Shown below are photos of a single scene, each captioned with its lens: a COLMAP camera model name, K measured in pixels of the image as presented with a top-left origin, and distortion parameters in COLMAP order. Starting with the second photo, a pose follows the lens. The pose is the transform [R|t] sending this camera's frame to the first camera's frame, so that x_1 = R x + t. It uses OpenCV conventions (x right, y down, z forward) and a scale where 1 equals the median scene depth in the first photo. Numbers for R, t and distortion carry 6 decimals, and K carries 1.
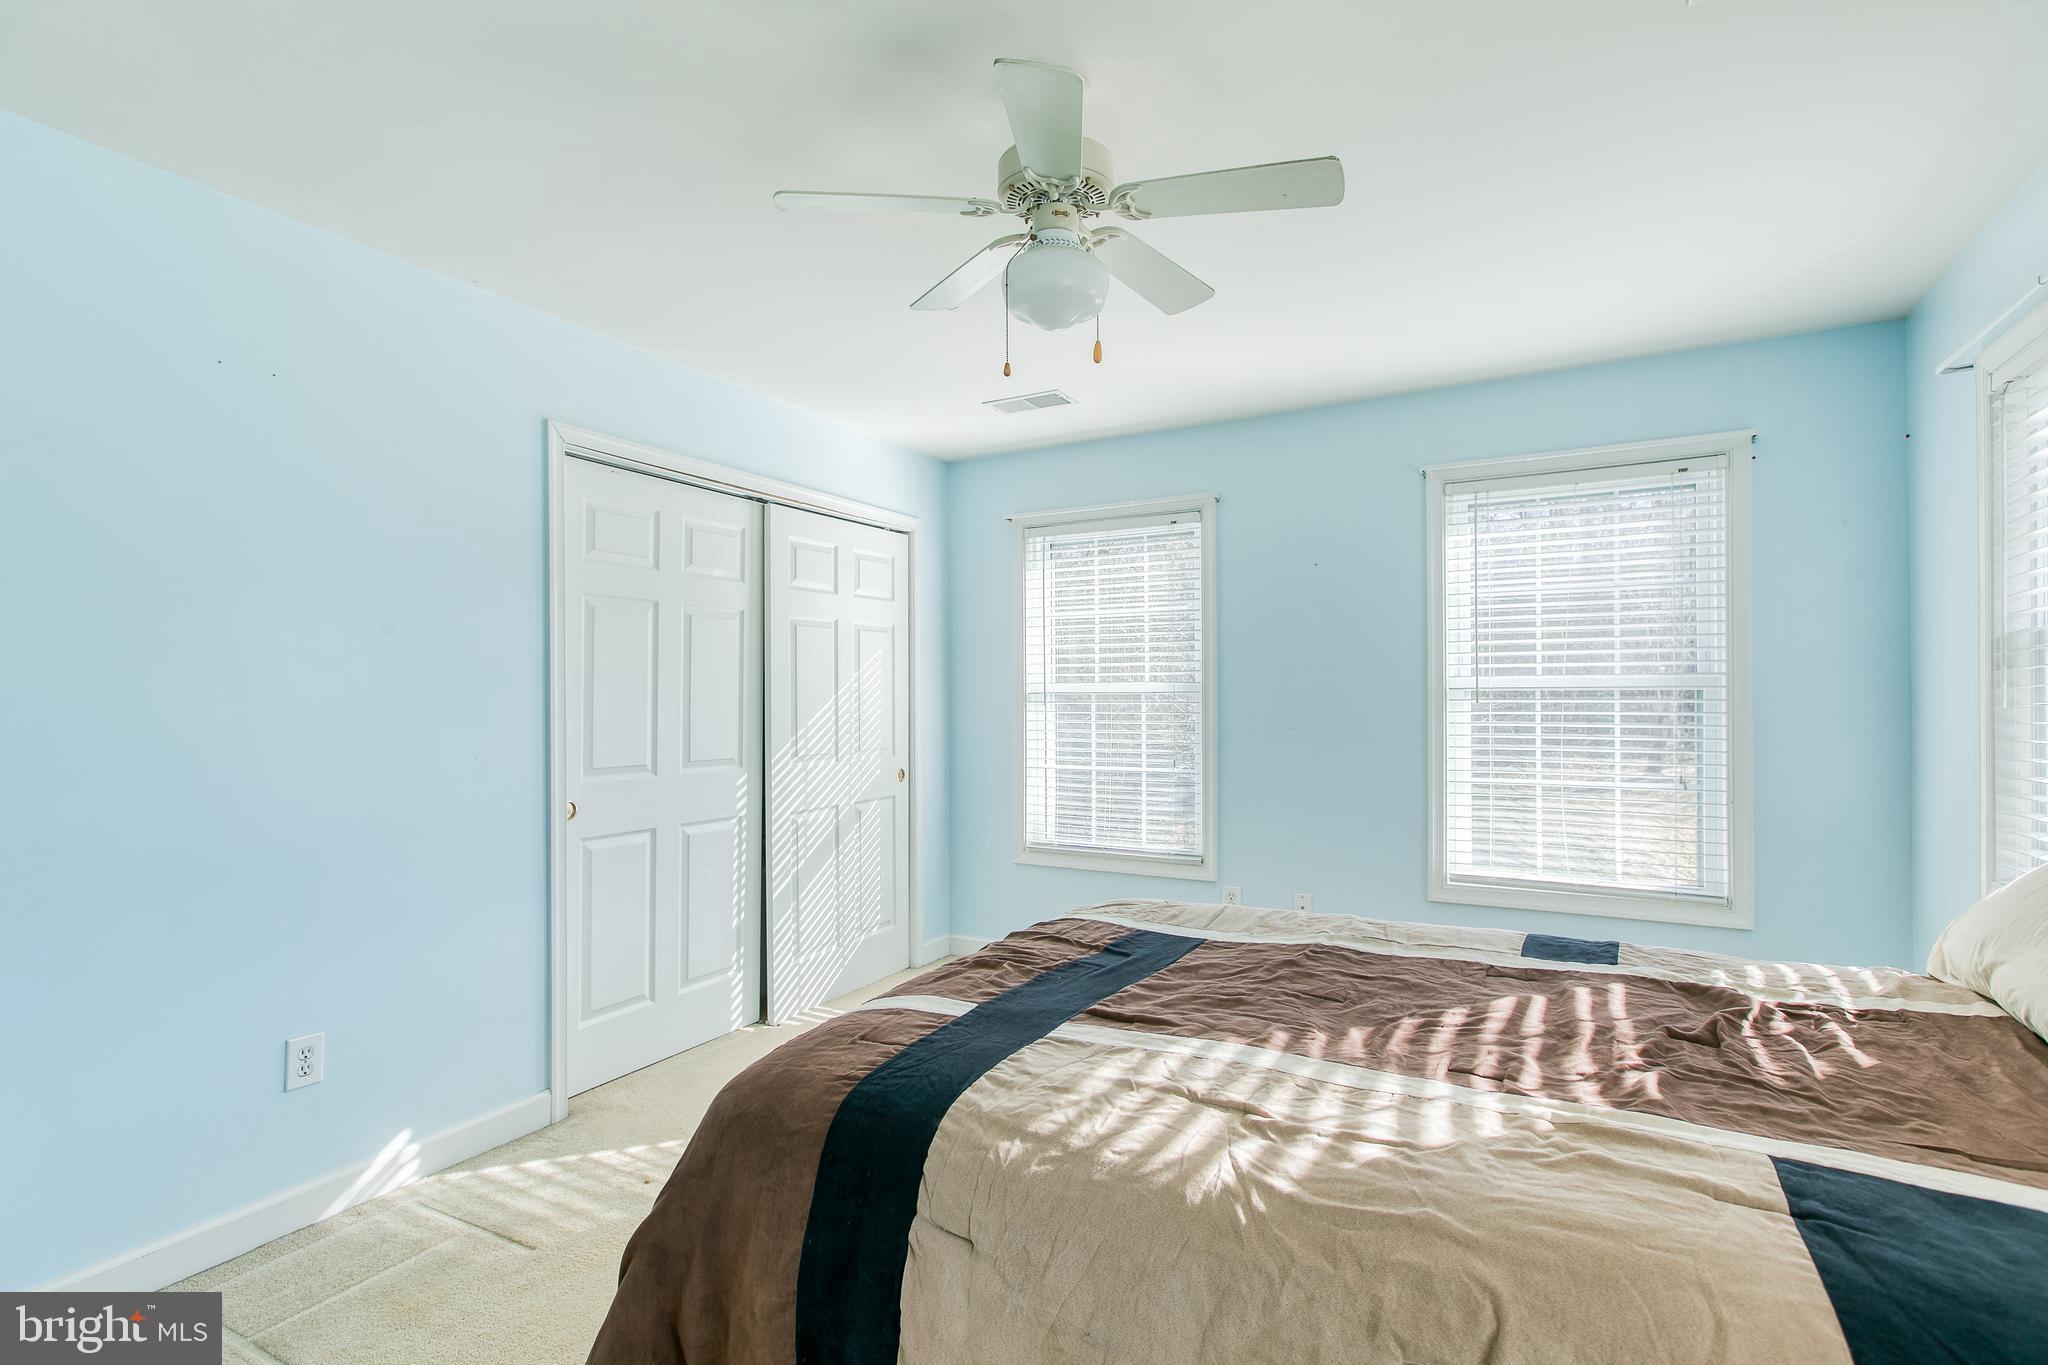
lens RADIAL K [[919.7, 0, 1068.3], [0, 919.7, 693.8], [0, 0, 1]] dist [0.002254, -0.002486]
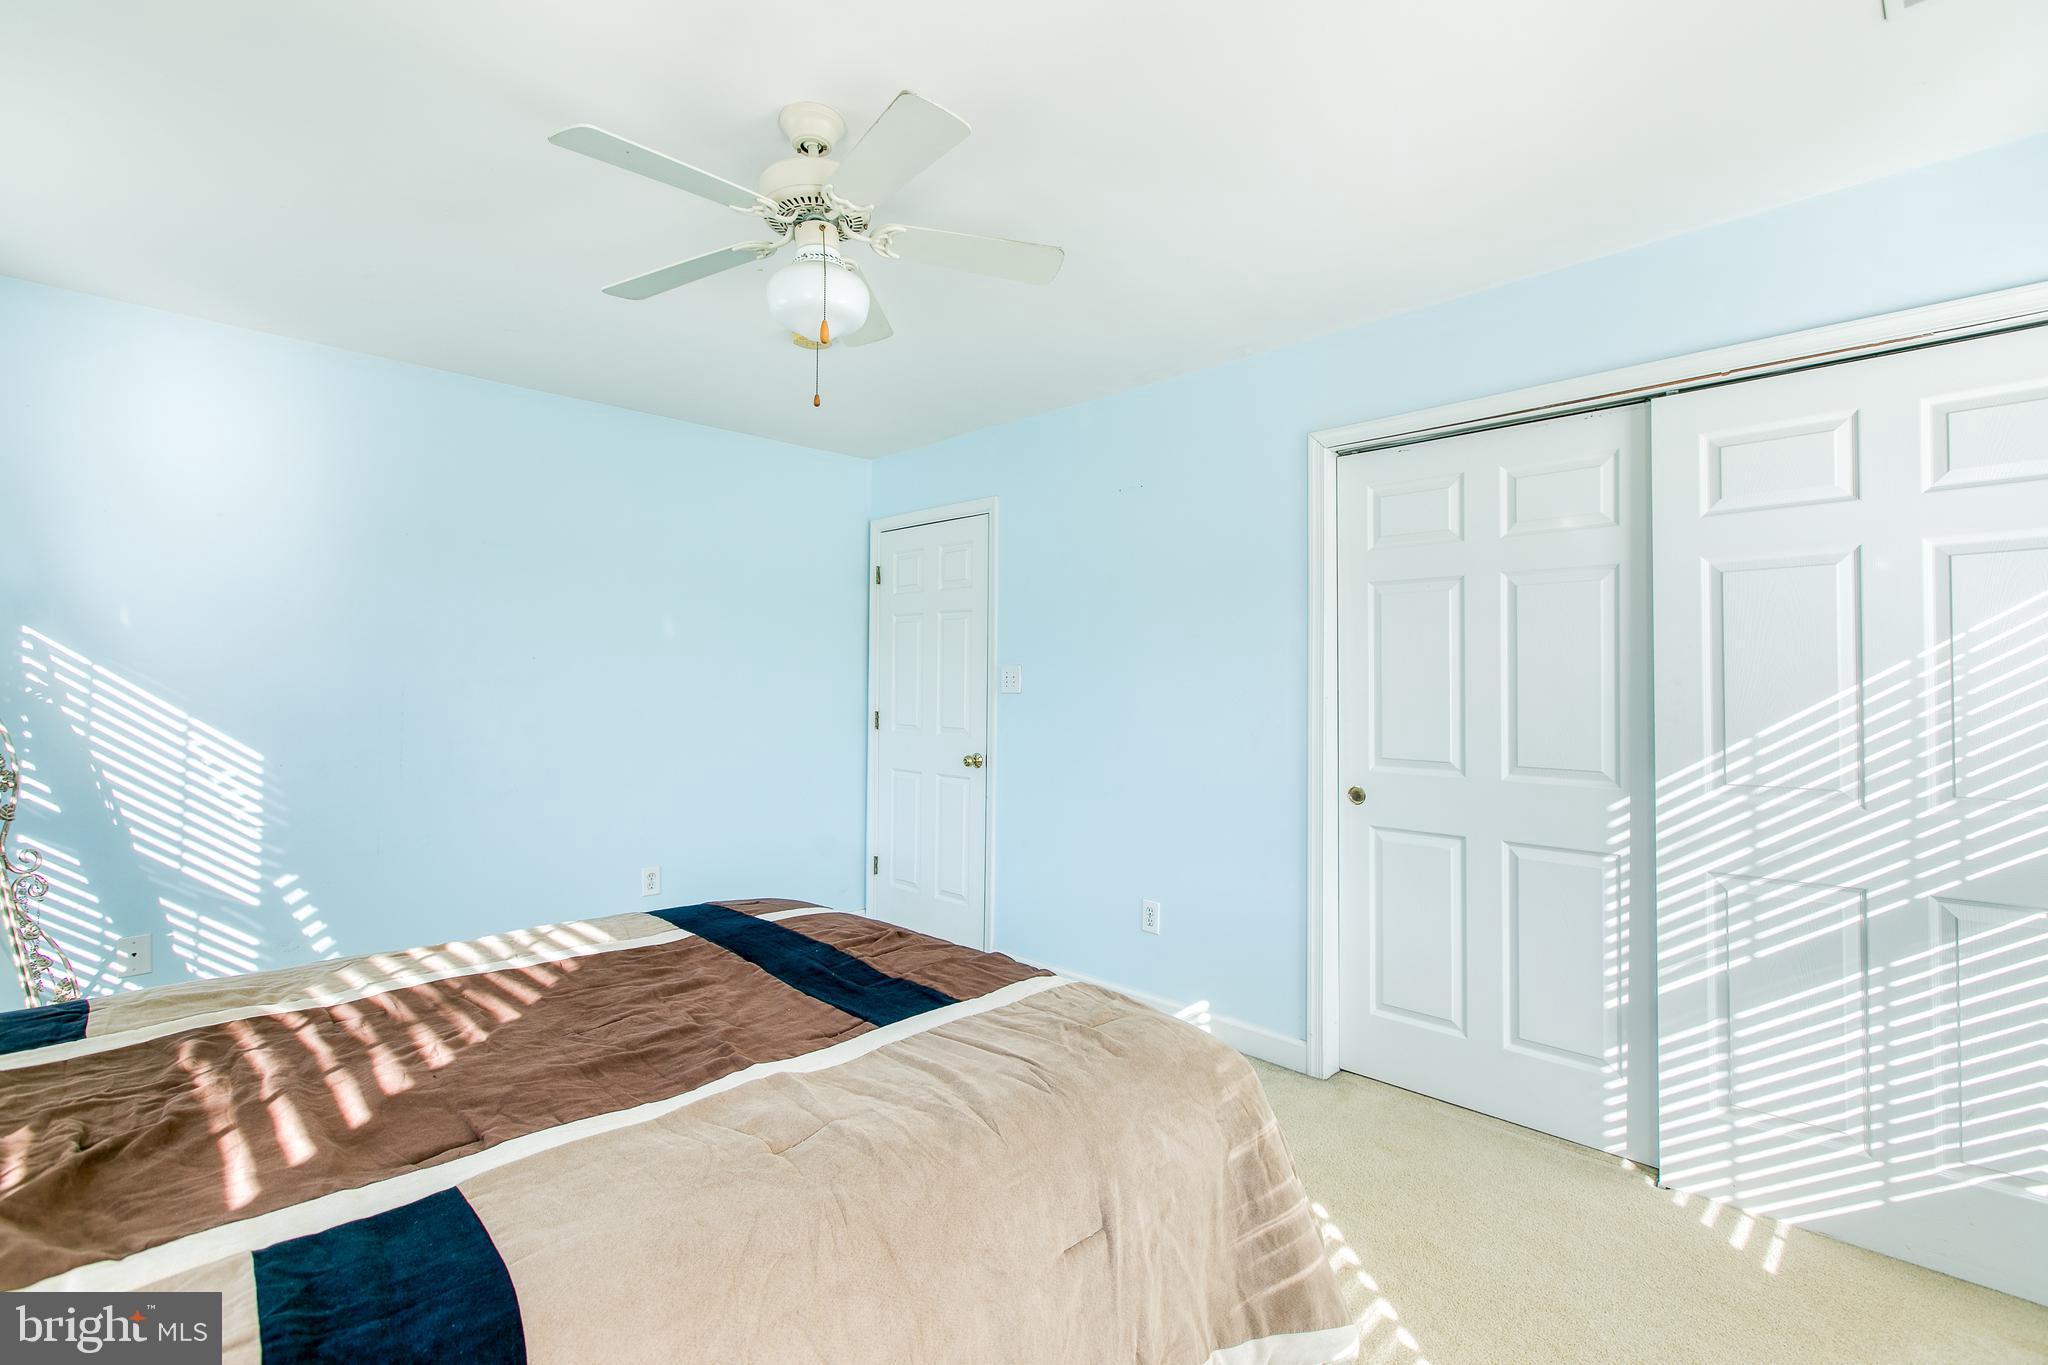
lens RADIAL K [[919.7, 0, 1022.1], [0, 919.7, 689.1], [0, 0, 1]] dist [0.002254, -0.002486]
pose [[-0.301315, -0.006526, -0.953502, 0.457494], [-0.005392, 0.999972, -0.005141, 0.010770], [0.953510, 0.003592, -0.301342, 0.773793]]
